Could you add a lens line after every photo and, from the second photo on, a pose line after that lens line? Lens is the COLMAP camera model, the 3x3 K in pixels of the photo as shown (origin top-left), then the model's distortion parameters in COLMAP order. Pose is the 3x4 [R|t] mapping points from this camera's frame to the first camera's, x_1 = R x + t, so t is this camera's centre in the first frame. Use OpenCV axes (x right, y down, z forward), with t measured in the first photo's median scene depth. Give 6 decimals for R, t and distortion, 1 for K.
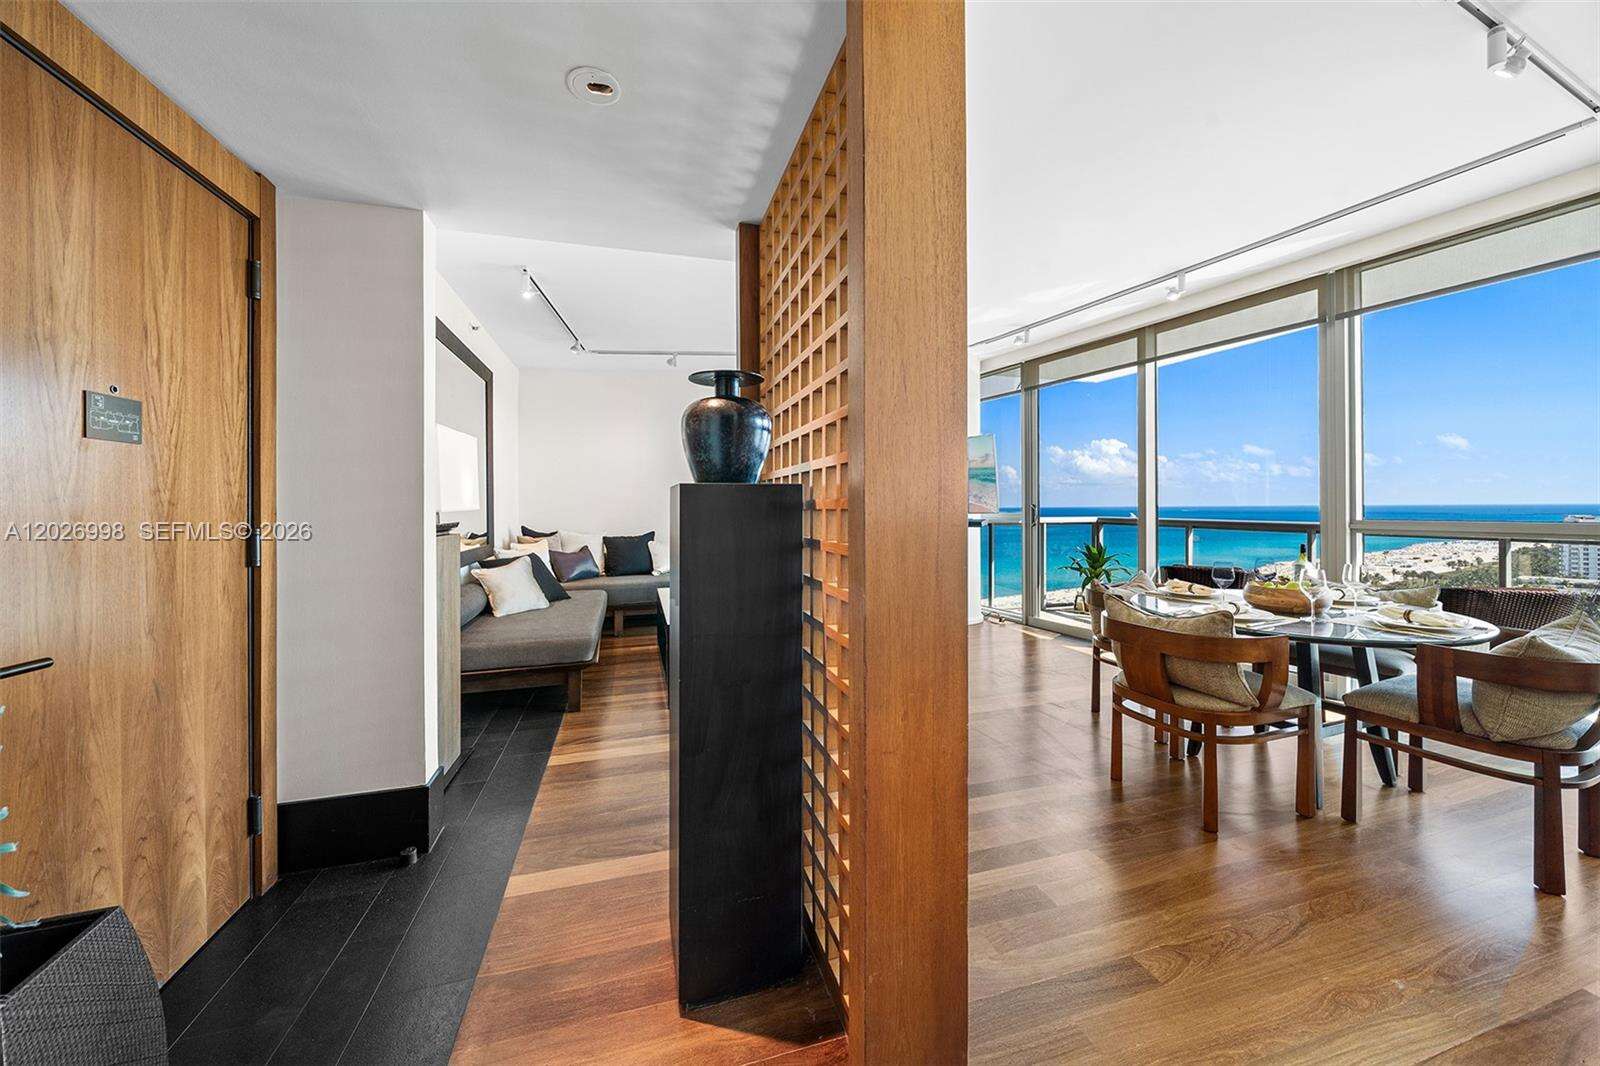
lens RADIAL K [[557.5, 0, 796.3], [0, 557.5, 507.4], [0, 0, 1]] dist [-0.005718, 0.000672]
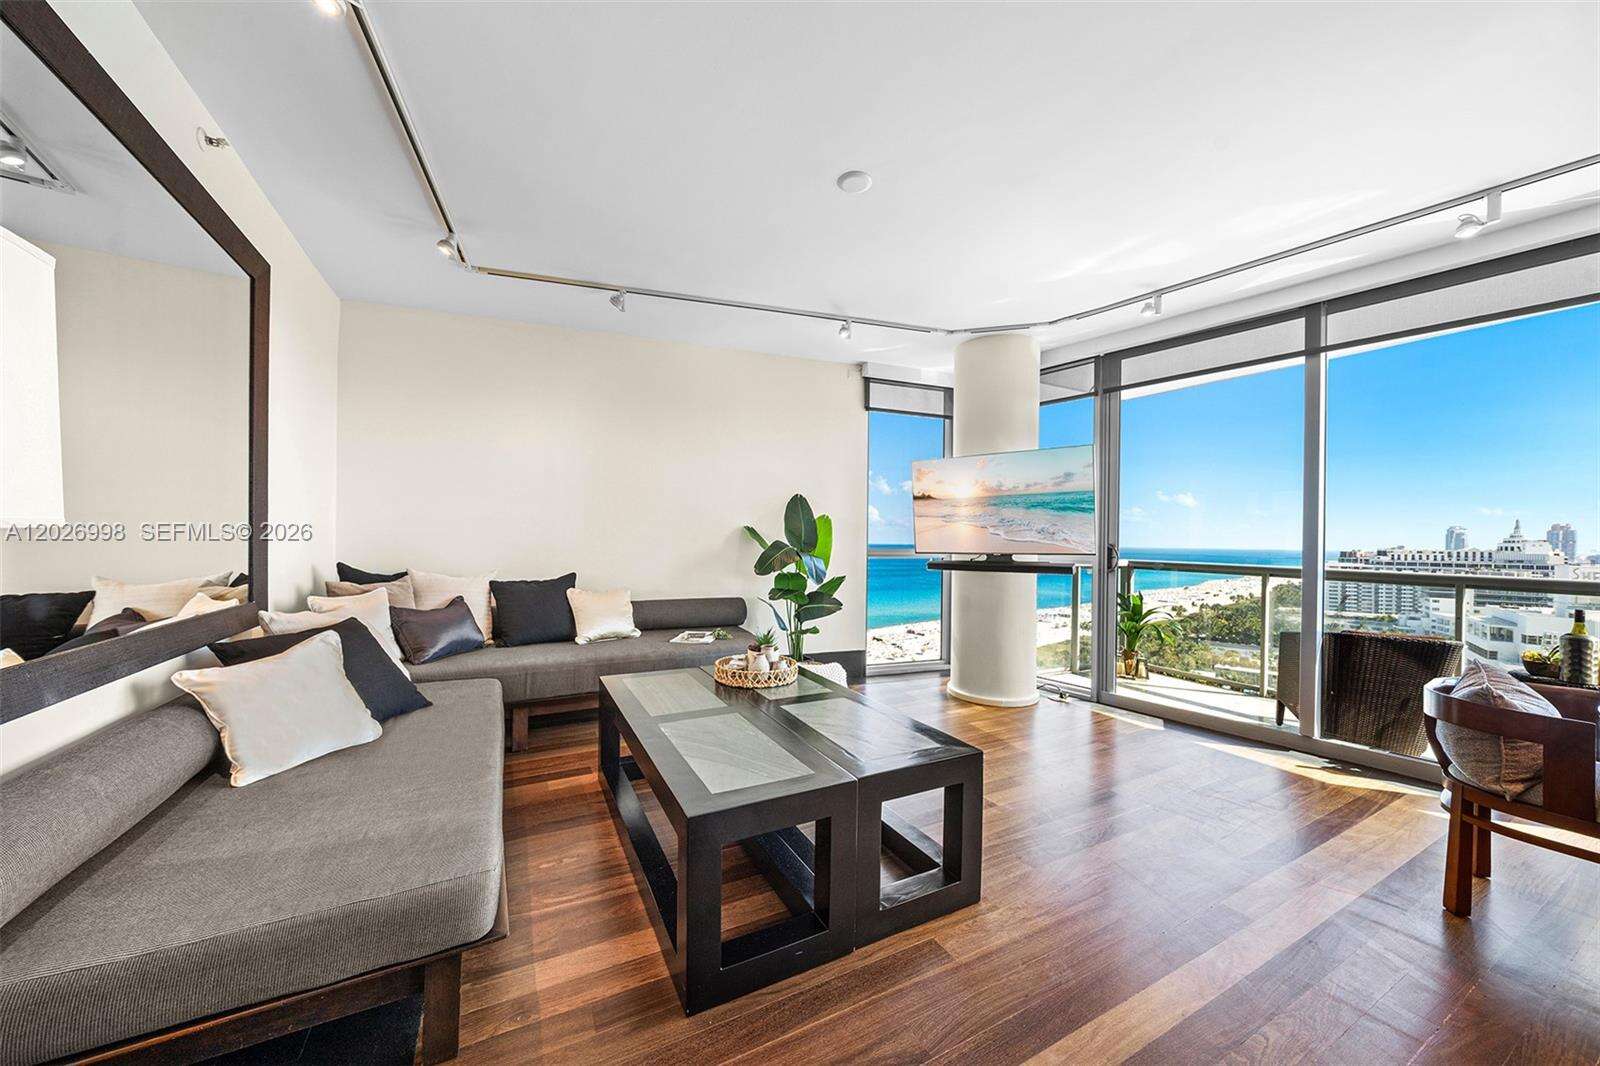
lens RADIAL K [[557.5, 0, 791.5], [0, 557.5, 537.5], [0, 0, 1]] dist [-0.005718, 0.000672]
pose [[0.979357, 0.022384, 0.200893, -0.189366], [-0.021430, 0.999746, -0.006923, 0.001524], [-0.200997, 0.002475, 0.979589, 0.434880]]
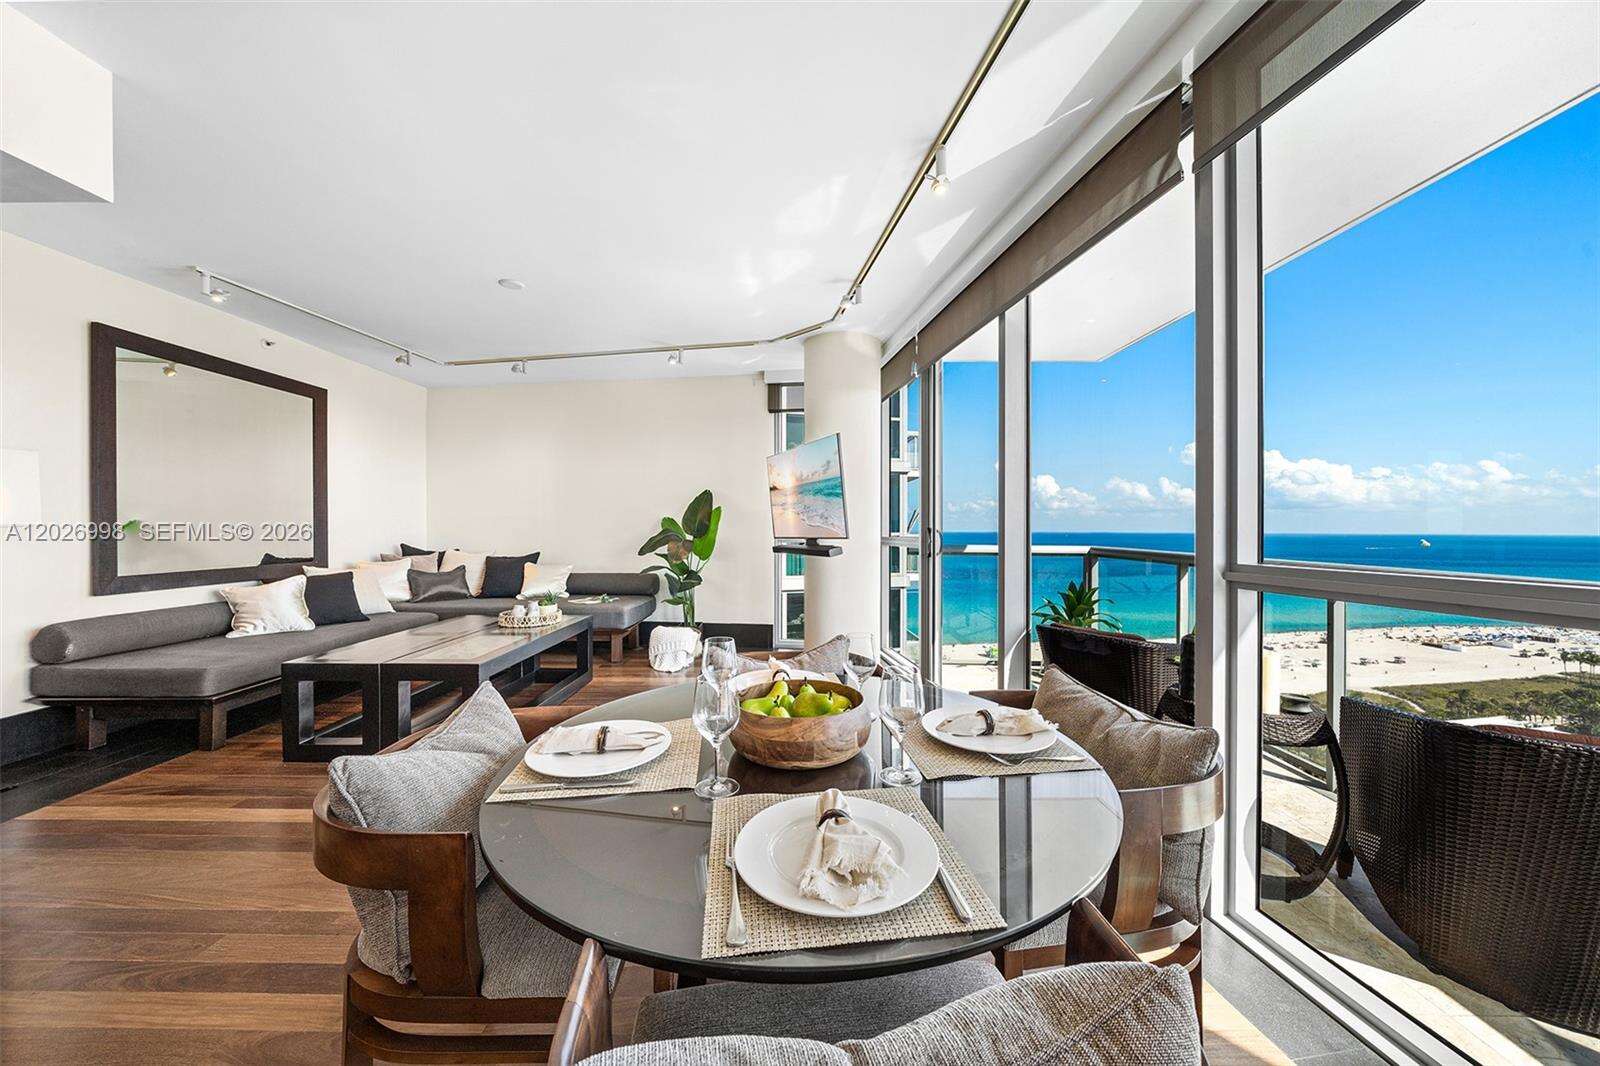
lens RADIAL K [[557.5, 0, 799.3], [0, 557.5, 527.8], [0, 0, 1]] dist [-0.005718, 0.000672]
pose [[0.959982, 0.010095, -0.279878, 0.582506], [-0.010846, 0.999941, -0.001138, -0.002730], [0.279850, 0.004128, 0.960035, 0.305084]]
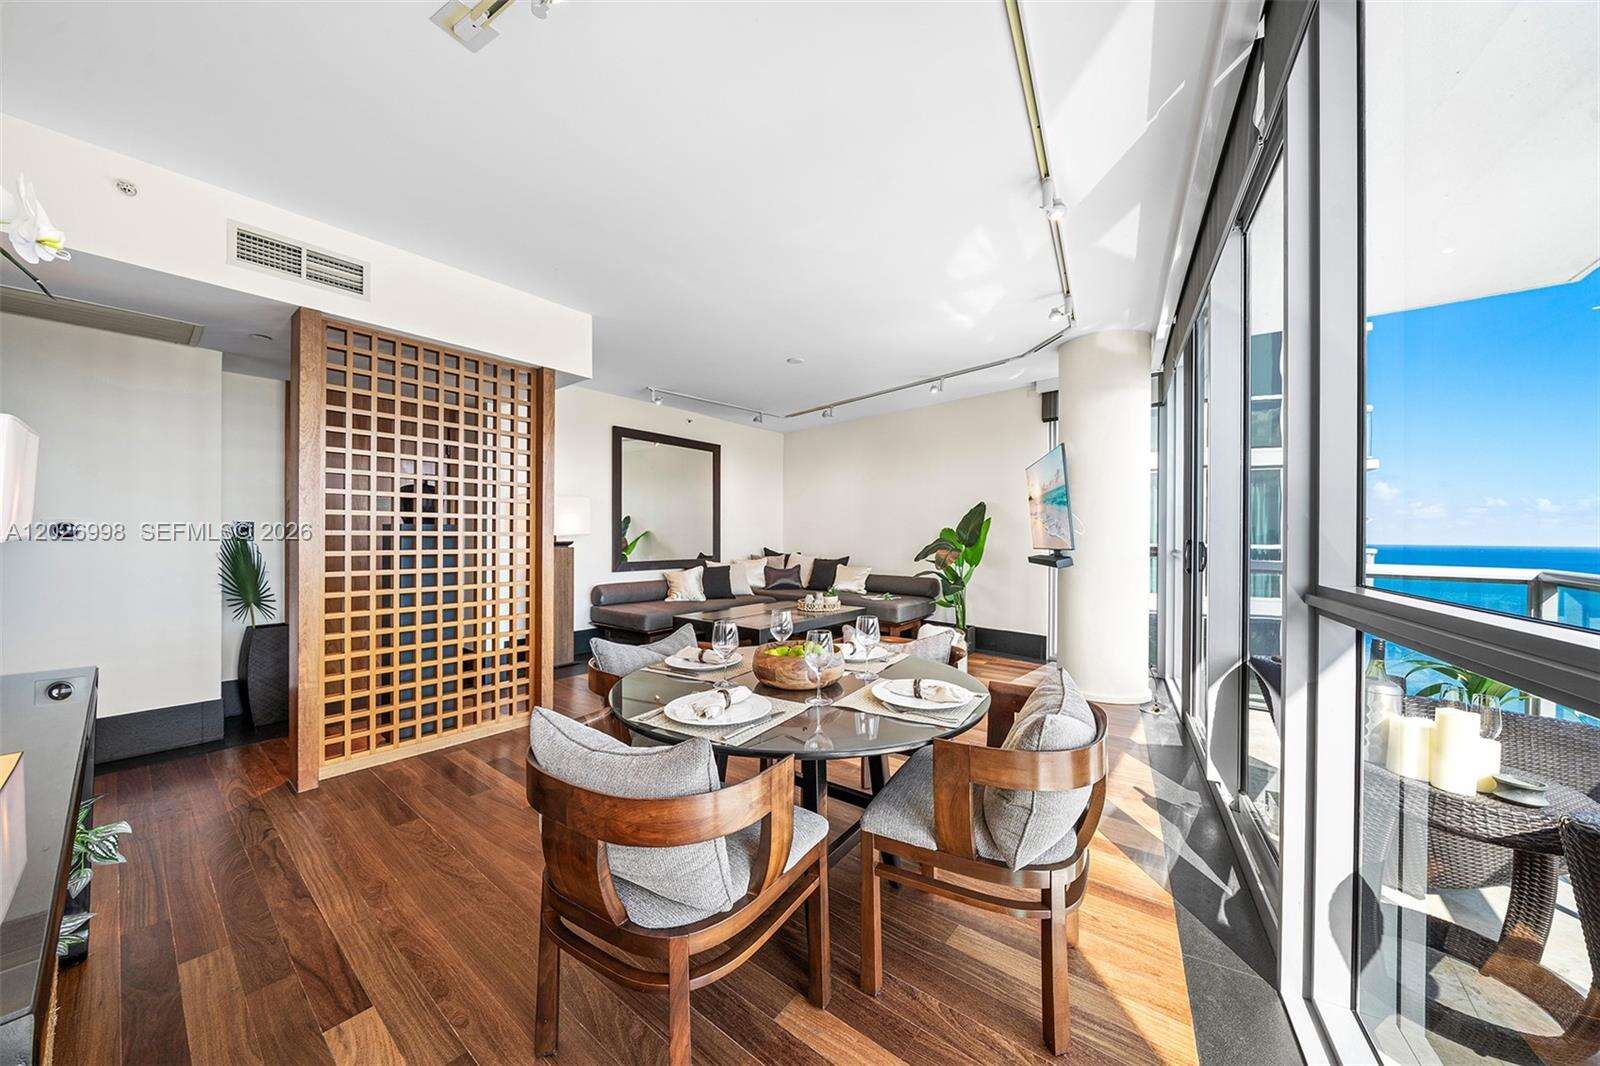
lens RADIAL K [[557.5, 0, 791.6], [0, 557.5, 537.8], [0, 0, 1]] dist [-0.005718, 0.000672]
pose [[0.570975, 0.016471, -0.820802, 0.863659], [-0.014551, 0.999845, 0.009942, -0.008402], [0.820839, 0.006267, 0.571126, 0.320234]]
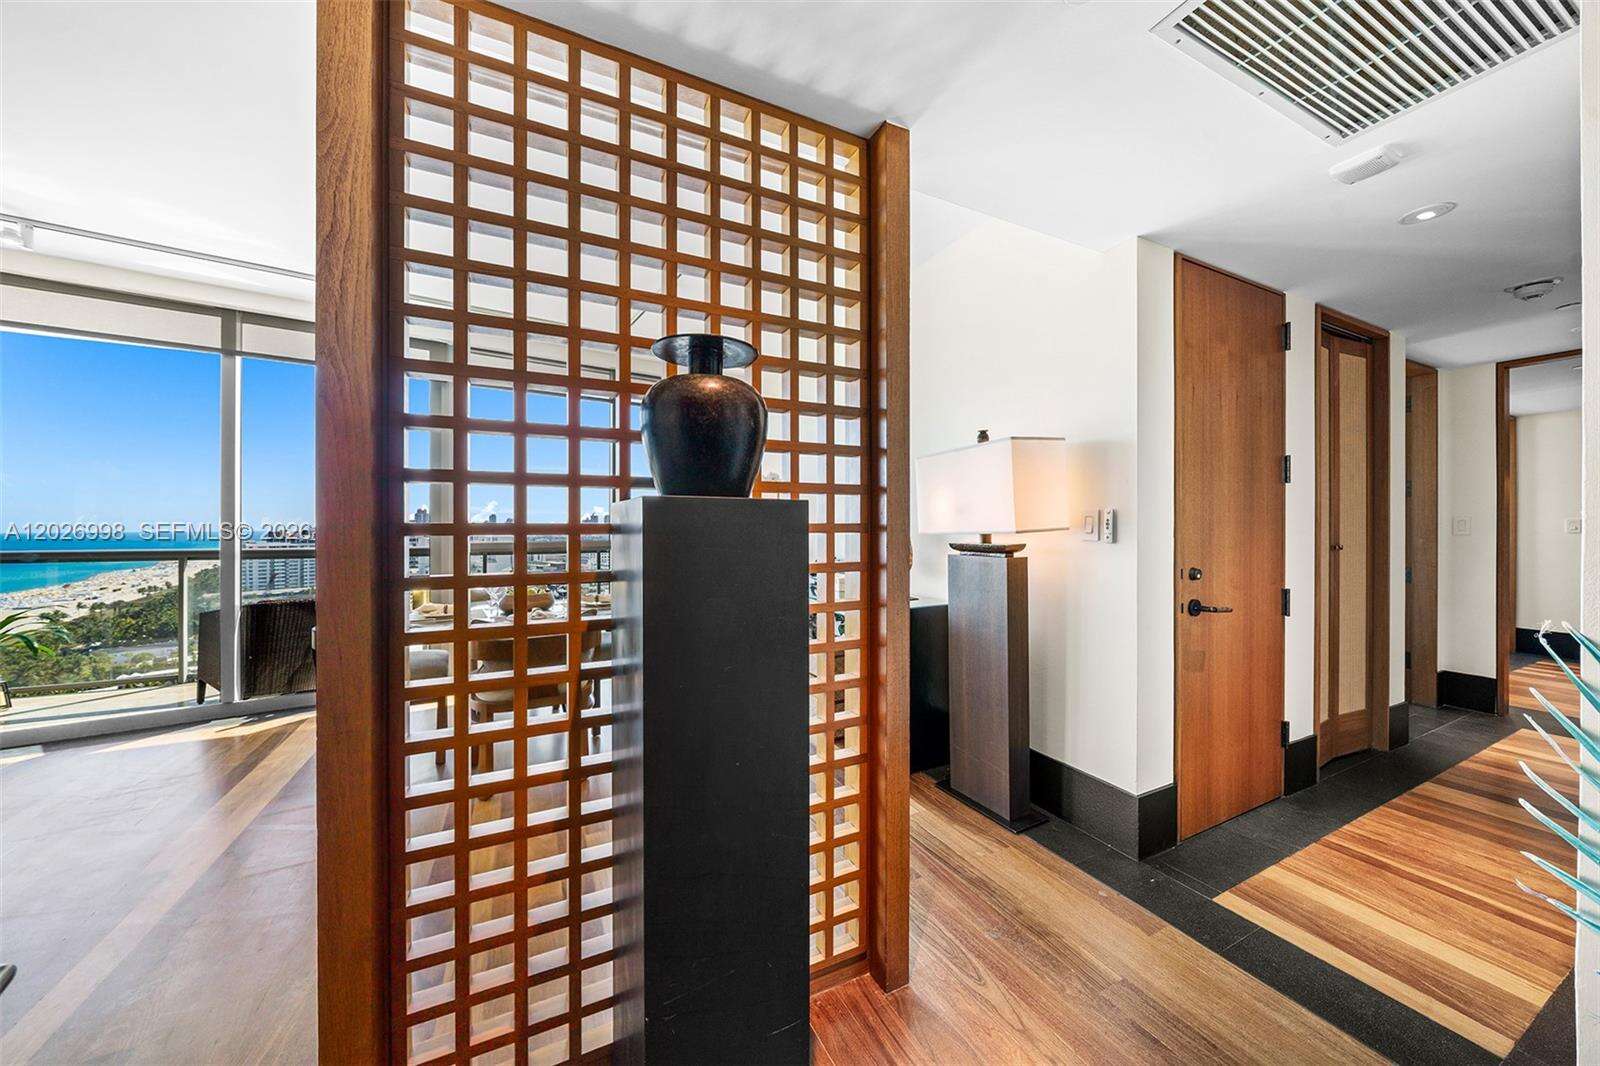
lens RADIAL K [[557.5, 0, 798.3], [0, 557.5, 525.9], [0, 0, 1]] dist [-0.005718, 0.000672]
pose [[-0.172741, 0.008385, 0.984932, -0.303377], [0.005939, 0.999954, -0.007471, -0.000488], [-0.984949, 0.004559, -0.172782, 0.341170]]
